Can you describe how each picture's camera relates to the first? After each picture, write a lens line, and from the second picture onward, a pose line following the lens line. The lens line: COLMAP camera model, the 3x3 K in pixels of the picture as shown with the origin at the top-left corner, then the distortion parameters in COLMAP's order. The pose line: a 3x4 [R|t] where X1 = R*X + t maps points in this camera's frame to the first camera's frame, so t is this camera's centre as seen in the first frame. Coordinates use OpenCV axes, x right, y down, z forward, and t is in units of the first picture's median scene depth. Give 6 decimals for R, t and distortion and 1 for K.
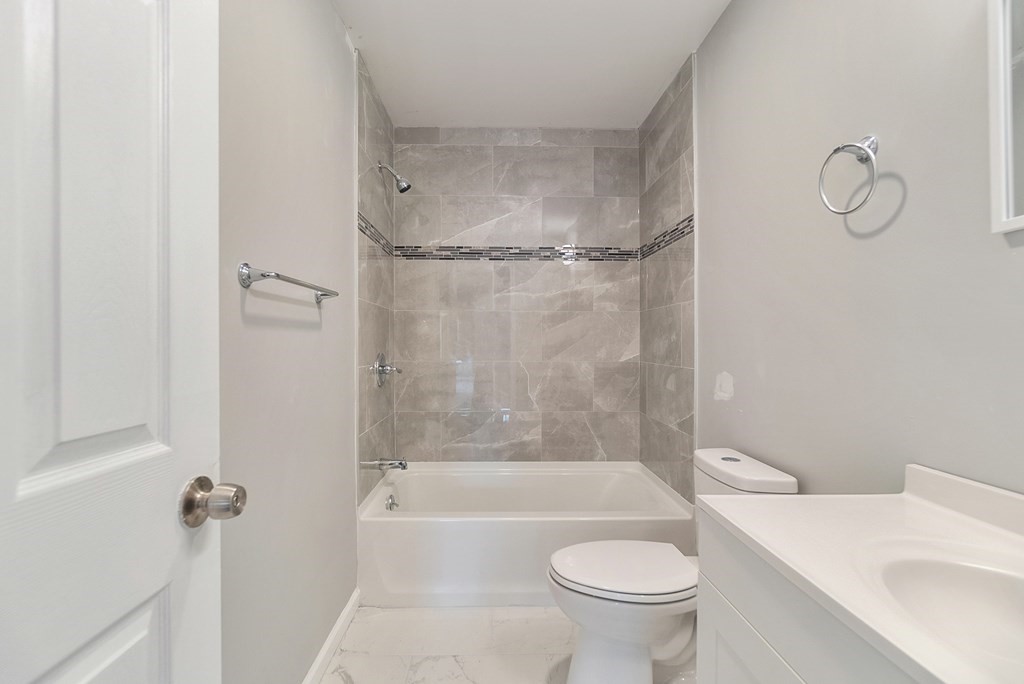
lens RADIAL K [[453.8, 0, 495.7], [0, 453.8, 342.6], [0, 0, 1]] dist [-0.000629, 0.000219]
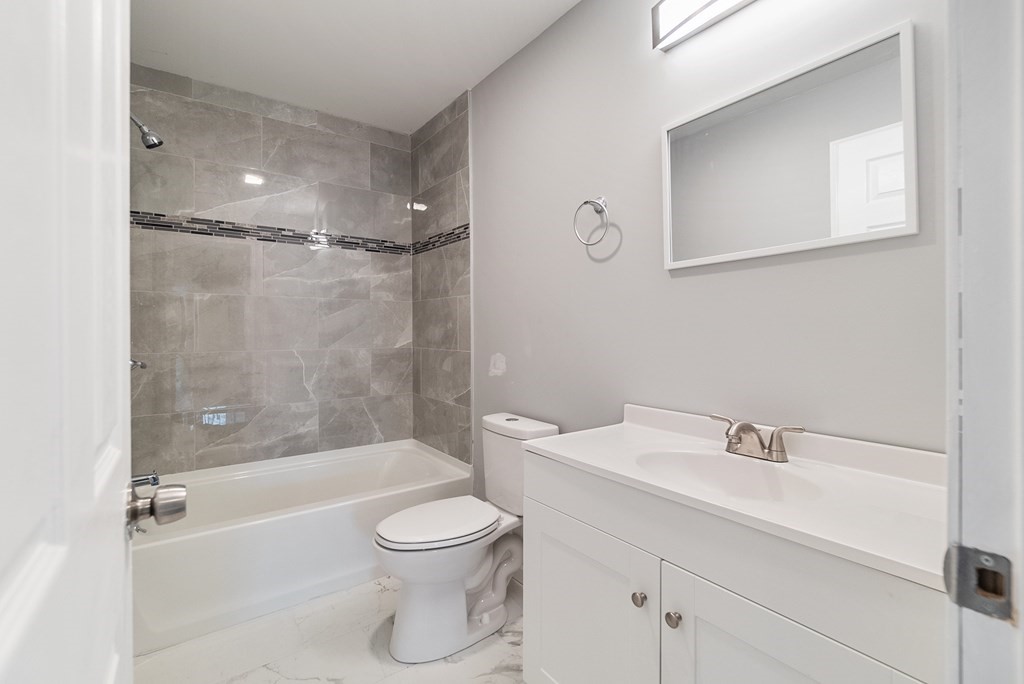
lens RADIAL K [[455.4, 0, 505.4], [0, 455.4, 326.6], [0, 0, 1]] dist [-0.001574, -0.000146]
pose [[0.823910, 0.000765, 0.566720, -0.122852], [0.003184, 0.999977, -0.005978, -0.000982], [-0.566711, 0.006730, 0.823889, -0.035782]]
